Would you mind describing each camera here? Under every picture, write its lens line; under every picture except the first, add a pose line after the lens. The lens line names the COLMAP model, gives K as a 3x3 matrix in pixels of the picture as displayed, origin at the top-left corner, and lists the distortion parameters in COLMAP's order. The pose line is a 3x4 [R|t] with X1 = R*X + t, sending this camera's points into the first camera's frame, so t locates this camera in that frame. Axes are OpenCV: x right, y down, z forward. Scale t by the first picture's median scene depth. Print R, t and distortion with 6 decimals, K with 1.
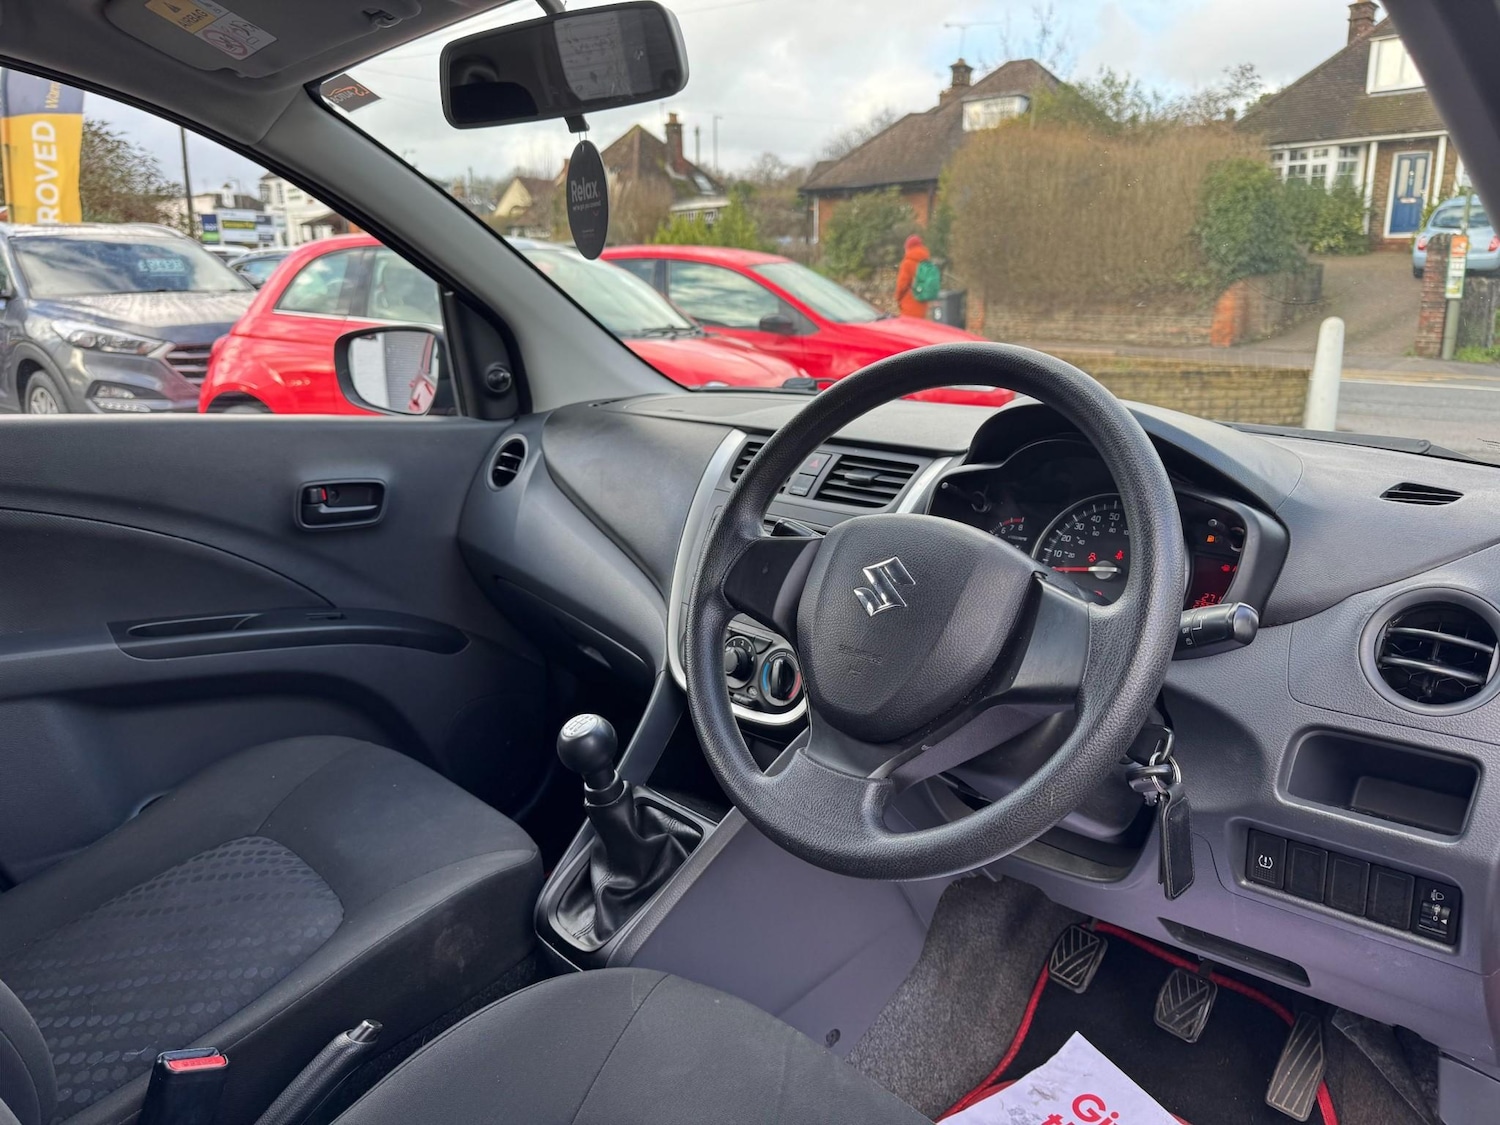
lens RADIAL K [[1064.0, 0, 750.0], [0, 1064.0, 562.5], [0, 0, 1]] dist [0.003720, -0.027863]
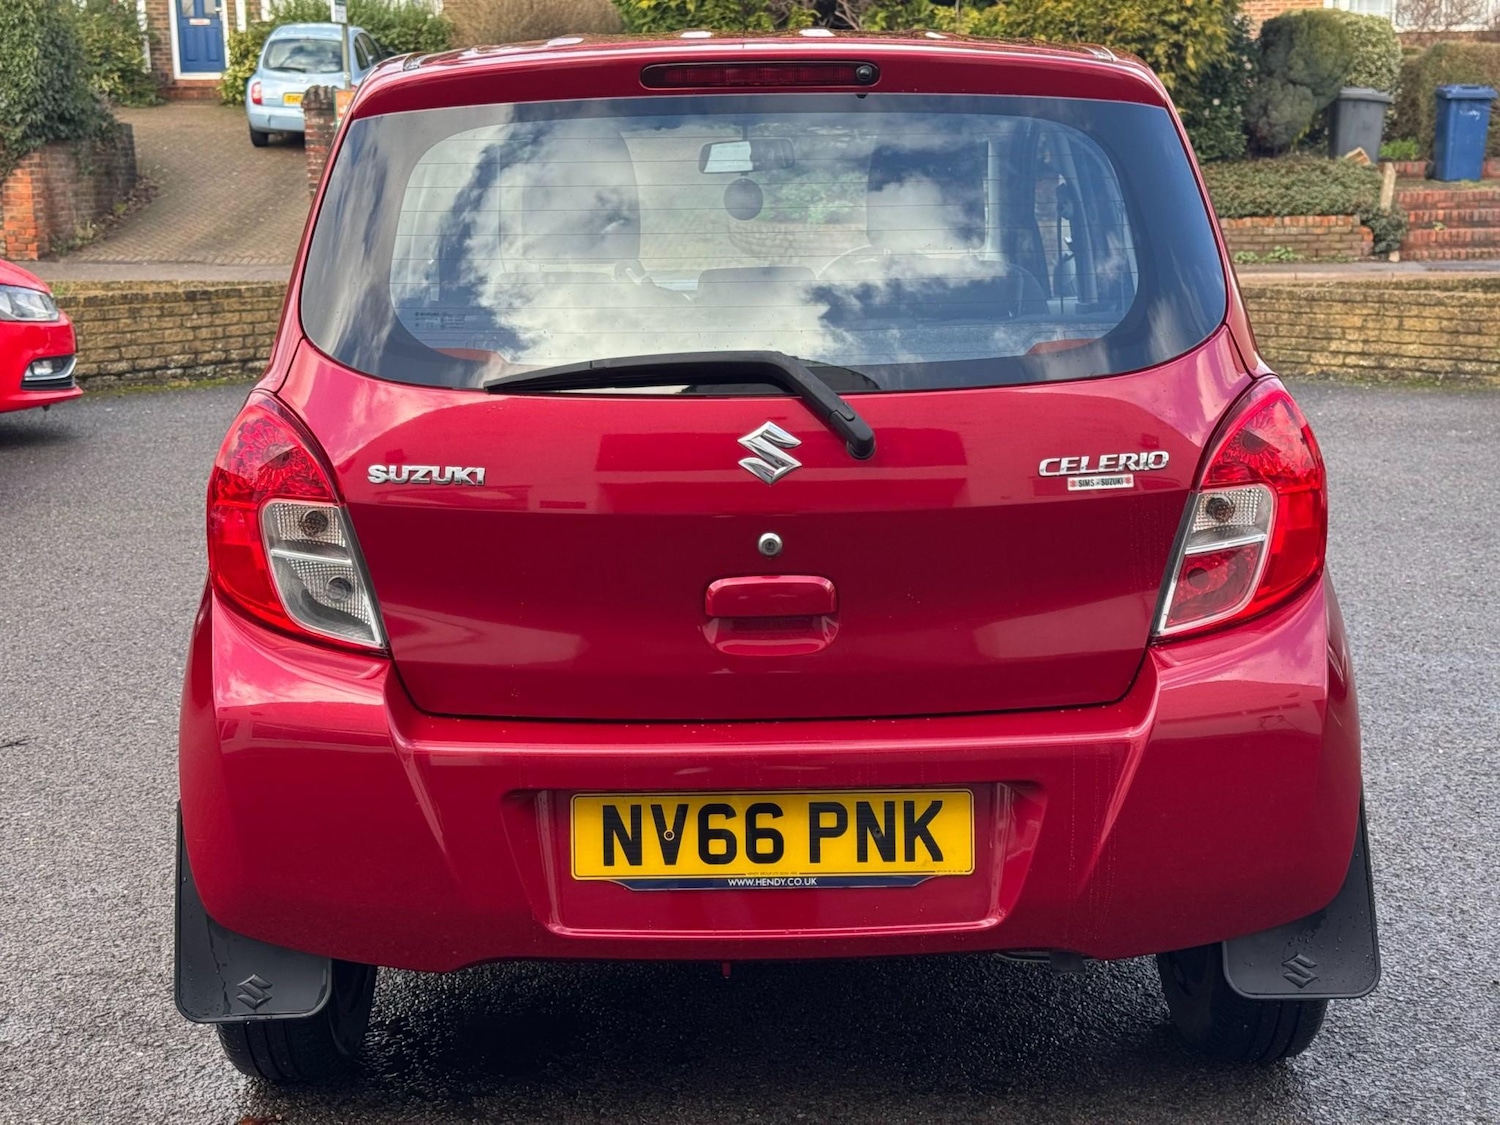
lens RADIAL K [[2081.5, 0, 748.5], [0, 2081.5, 590.2], [0, 0, 1]] dist [0.170304, -0.319221]
pose [[0.676723, -0.152730, 0.720222, -0.177707], [0.187051, 0.981814, 0.032450, 0.021574], [-0.712080, 0.112759, 0.692984, -0.116813]]
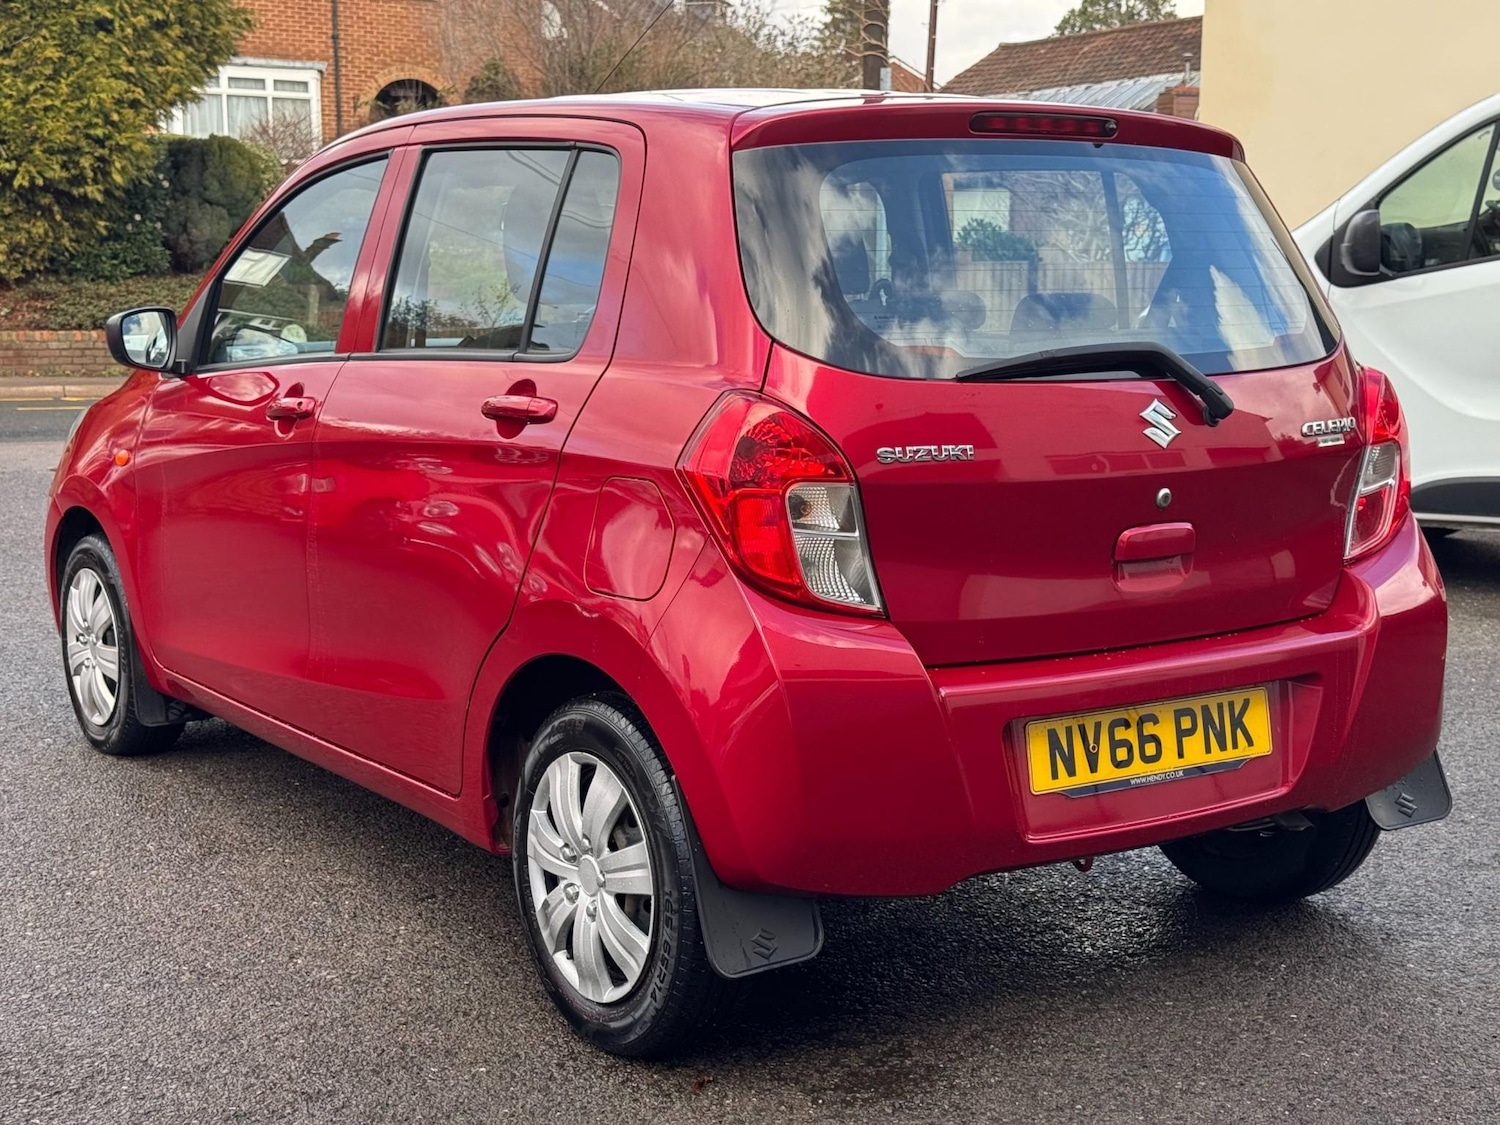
lens RADIAL K [[2081.5, 0, 748.5], [0, 2081.5, 590.2], [0, 0, 1]] dist [0.170304, -0.319221]
pose [[0.158527, -0.141088, 0.977222, -0.245533], [0.238110, 0.965989, 0.100839, 0.006424], [-0.958213, 0.216701, 0.186730, -0.027187]]
